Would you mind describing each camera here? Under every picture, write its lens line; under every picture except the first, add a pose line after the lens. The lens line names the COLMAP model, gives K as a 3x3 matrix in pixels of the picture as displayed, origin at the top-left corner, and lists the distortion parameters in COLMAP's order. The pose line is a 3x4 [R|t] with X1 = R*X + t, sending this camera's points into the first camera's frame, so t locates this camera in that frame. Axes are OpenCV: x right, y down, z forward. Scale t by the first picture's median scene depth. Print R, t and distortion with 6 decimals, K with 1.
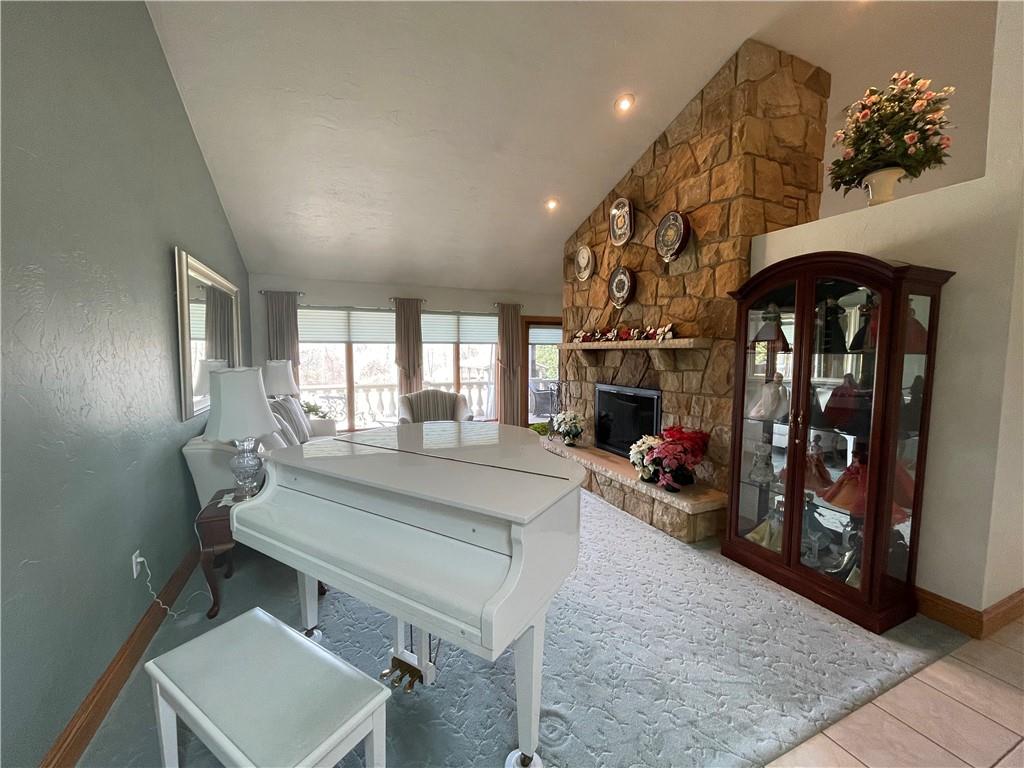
lens RADIAL K [[411.7, 0, 506.5], [0, 411.7, 391.1], [0, 0, 1]] dist [-0.008969, -0.000169]
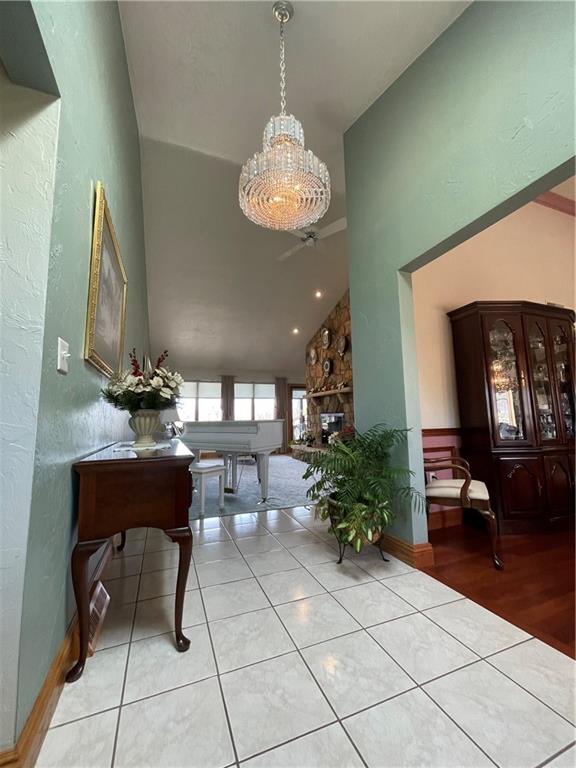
lens RADIAL K [[308.7, 0, 291.3], [0, 308.7, 383.9], [0, 0, 1]] dist [-0.008969, -0.000169]
pose [[0.999585, -0.021836, -0.018774, 0.106343], [0.017477, 0.978145, -0.207186, 0.148042], [0.022888, 0.206772, 0.978121, -0.504835]]
